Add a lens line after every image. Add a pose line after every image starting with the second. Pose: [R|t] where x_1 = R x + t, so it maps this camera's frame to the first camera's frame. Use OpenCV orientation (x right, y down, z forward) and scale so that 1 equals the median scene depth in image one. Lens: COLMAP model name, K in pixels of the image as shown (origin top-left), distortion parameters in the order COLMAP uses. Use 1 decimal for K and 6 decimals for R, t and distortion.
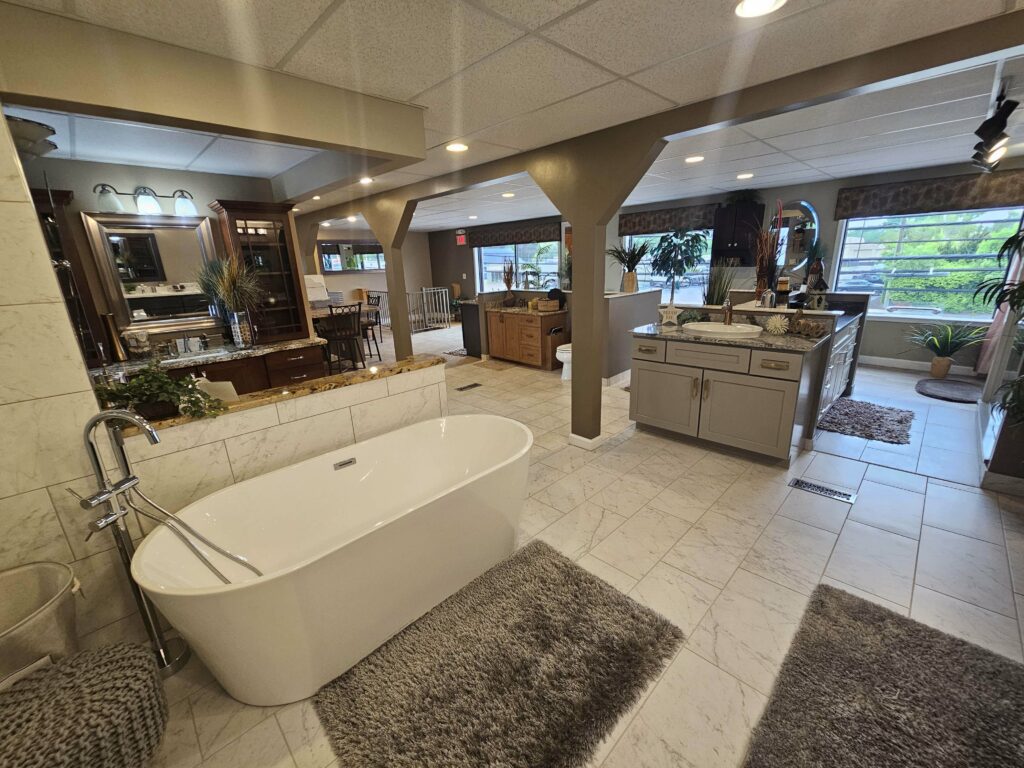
lens RADIAL K [[416.9, 0, 512.9], [0, 416.9, 385.9], [0, 0, 1]] dist [-0.008733, 0.004161]
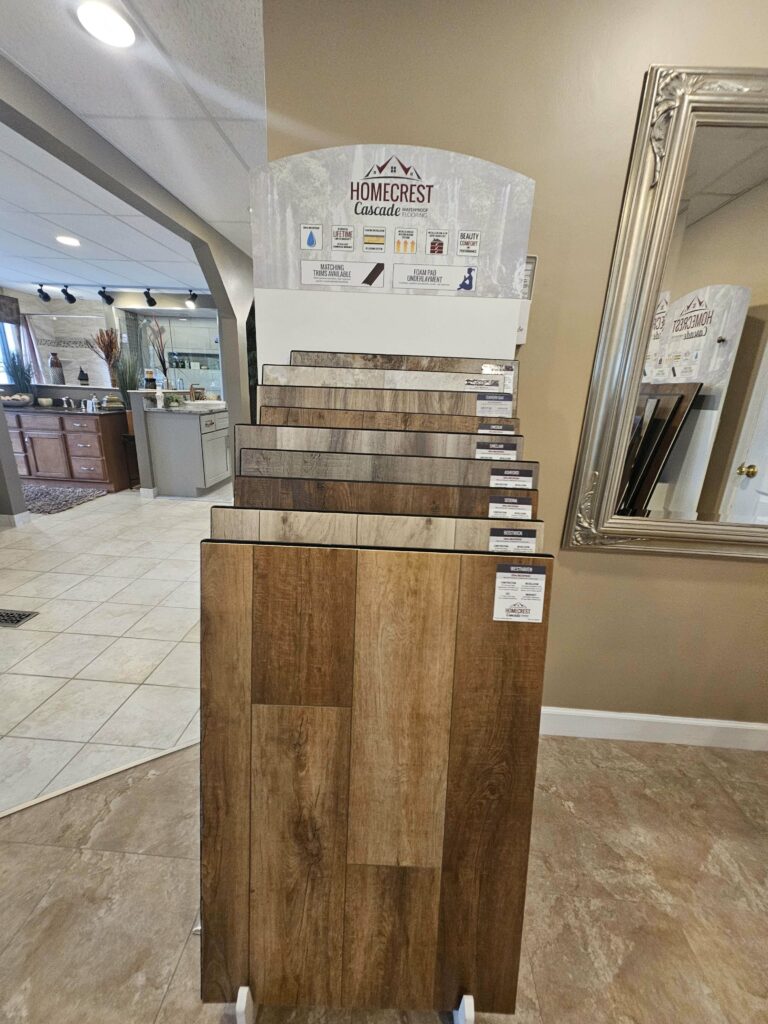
lens RADIAL K [[416.9, 0, 384.0], [0, 416.9, 512.0], [0, 0, 1]] dist [-0.008733, 0.004161]
pose [[-0.674258, -0.208095, 0.708570, -0.932332], [0.193482, 0.876185, 0.441434, -0.288740], [-0.712699, 0.434736, -0.550513, 1.336798]]
